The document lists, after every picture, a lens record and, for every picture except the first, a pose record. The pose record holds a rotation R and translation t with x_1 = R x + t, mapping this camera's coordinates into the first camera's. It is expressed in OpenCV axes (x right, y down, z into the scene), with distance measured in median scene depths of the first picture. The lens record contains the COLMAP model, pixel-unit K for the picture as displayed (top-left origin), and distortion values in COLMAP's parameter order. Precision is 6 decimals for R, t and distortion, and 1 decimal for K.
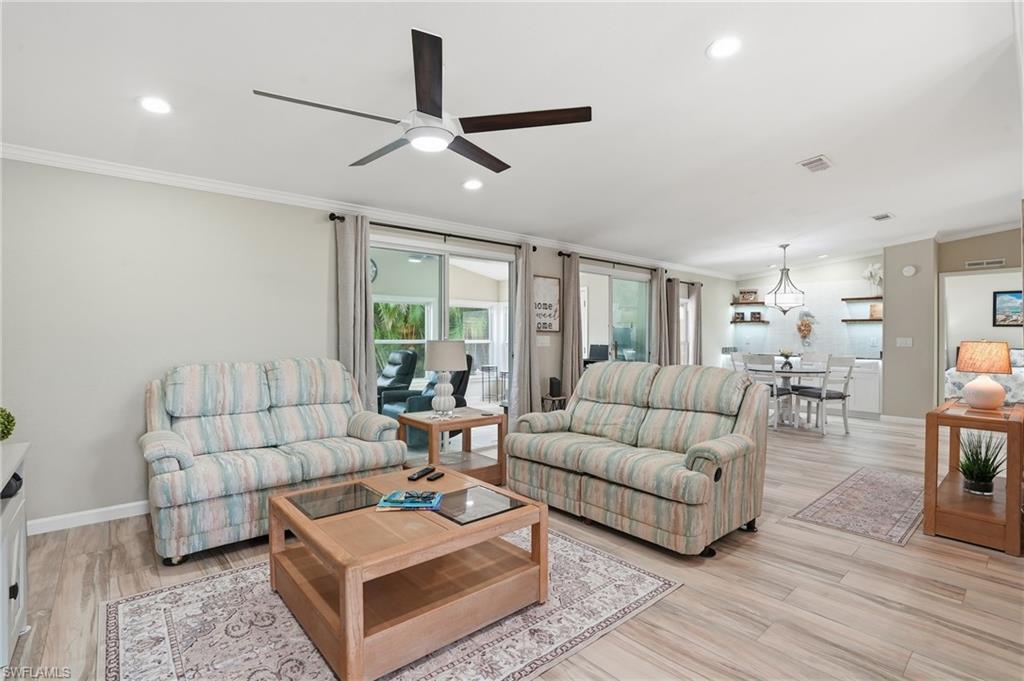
lens RADIAL K [[483.9, 0, 508.0], [0, 483.9, 333.0], [0, 0, 1]] dist [-0.073174, 0.029177]
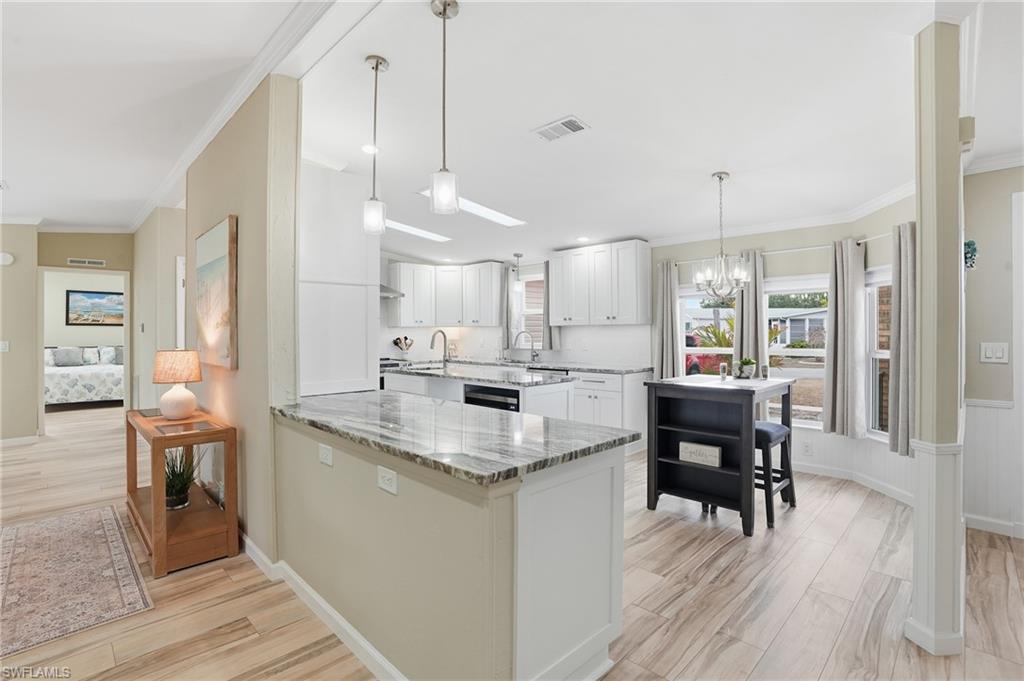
lens RADIAL K [[483.9, 0, 508.0], [0, 483.9, 333.0], [0, 0, 1]] dist [-0.073174, 0.029177]
pose [[-0.066620, -0.009960, 0.997729, 0.000819], [-0.003222, 0.999947, 0.009767, -0.014282], [-0.997773, -0.002564, -0.066649, 0.180677]]
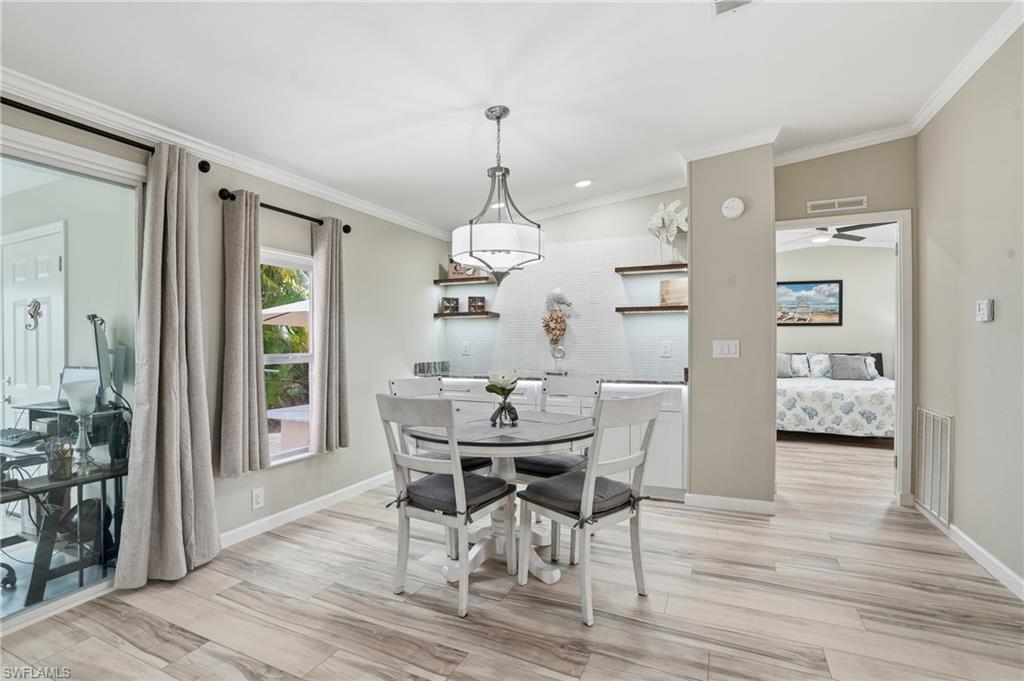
lens RADIAL K [[479.9, 0, 509.3], [0, 479.9, 339.2], [0, 0, 1]] dist [-0.071316, 0.024406]
pose [[0.909134, -0.008257, 0.416422, 0.435415], [0.008685, 0.999962, 0.000866, 0.006441], [-0.416414, 0.002829, 0.909171, 0.647315]]
